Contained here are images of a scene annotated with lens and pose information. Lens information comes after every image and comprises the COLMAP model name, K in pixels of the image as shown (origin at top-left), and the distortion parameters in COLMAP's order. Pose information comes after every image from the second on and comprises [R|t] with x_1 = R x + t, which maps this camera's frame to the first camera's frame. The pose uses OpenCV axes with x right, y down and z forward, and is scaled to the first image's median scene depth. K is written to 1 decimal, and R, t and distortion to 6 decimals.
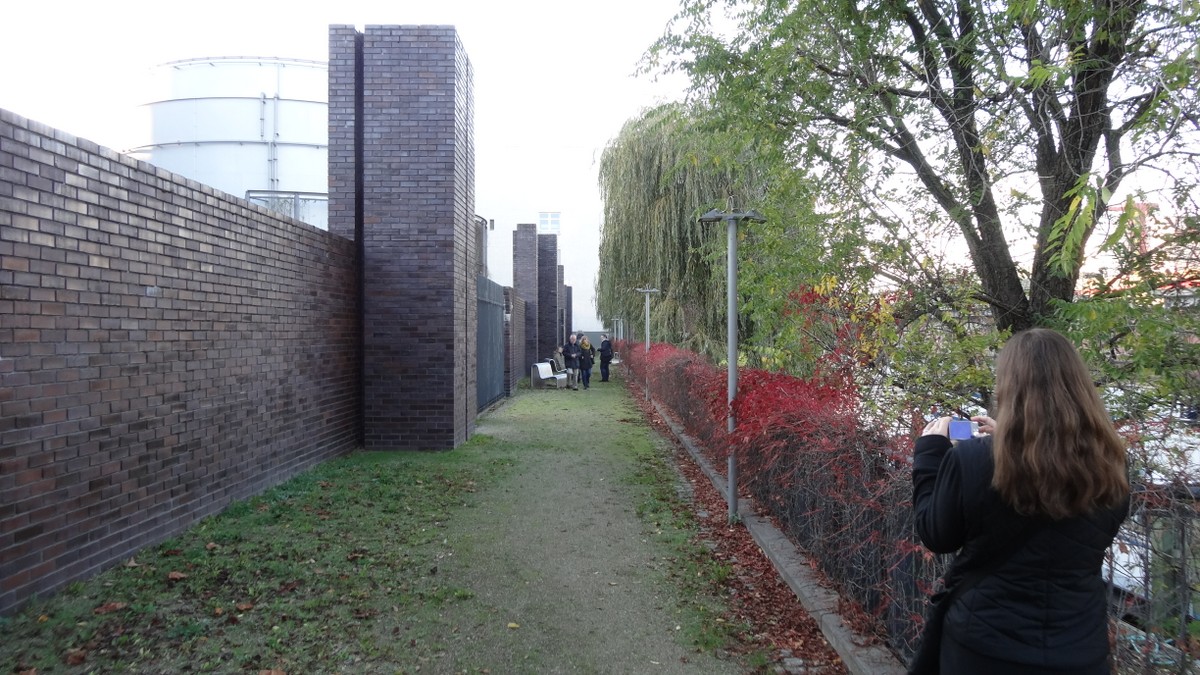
lens RADIAL K [[893.2, 0, 601.0], [0, 893.2, 339.9], [0, 0, 1]] dist [0.006760, -0.006585]
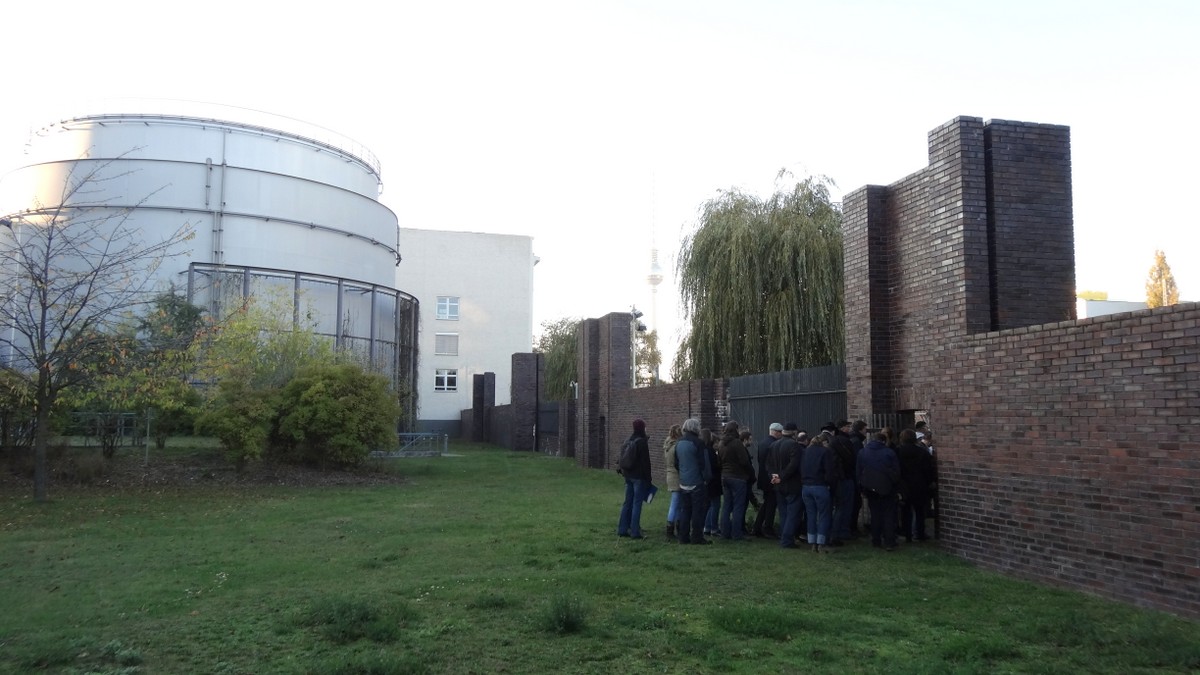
lens RADIAL K [[893.2, 0, 600.6], [0, 893.2, 335.5], [0, 0, 1]] dist [0.006760, -0.006585]
pose [[0.973085, 0.023939, 0.229198, -0.907724], [-0.000775, 0.994924, -0.100624, -0.013405], [-0.230444, 0.097738, 0.968165, 0.162265]]
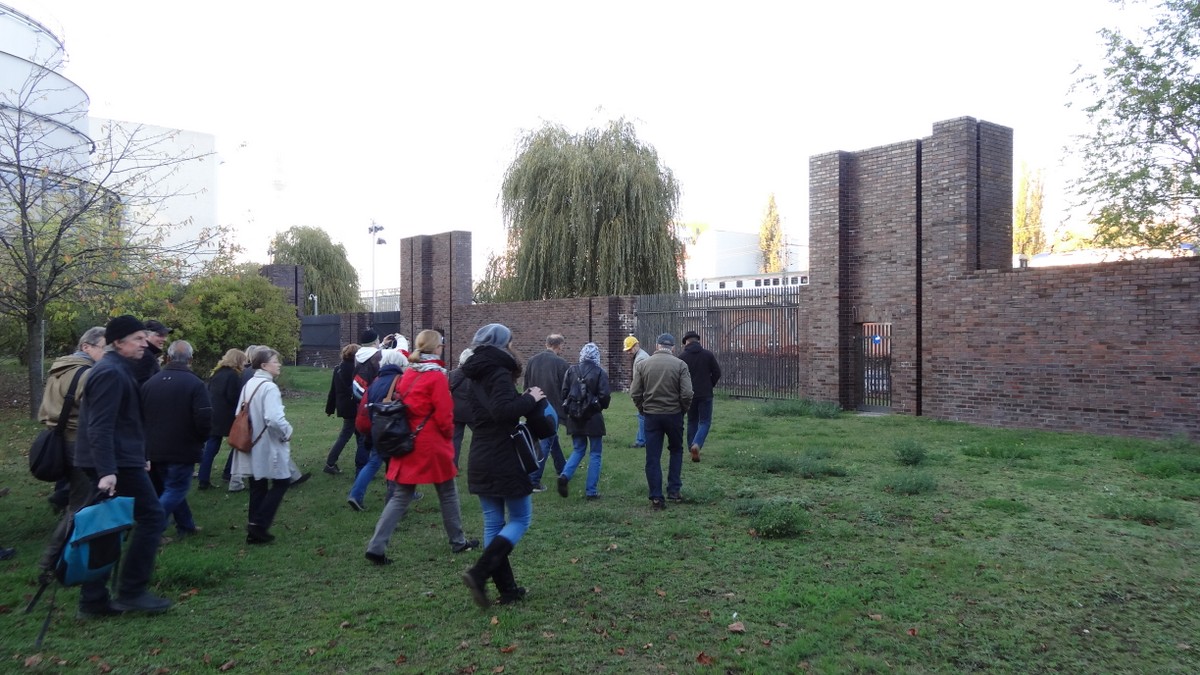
lens RADIAL K [[893.2, 0, 602.1], [0, 893.2, 336.7], [0, 0, 1]] dist [0.006760, -0.006585]
pose [[0.793763, -0.003638, 0.608216, -1.645214], [0.006611, 0.999975, -0.002646, -0.007011], [-0.608191, 0.006121, 0.793767, 0.243138]]
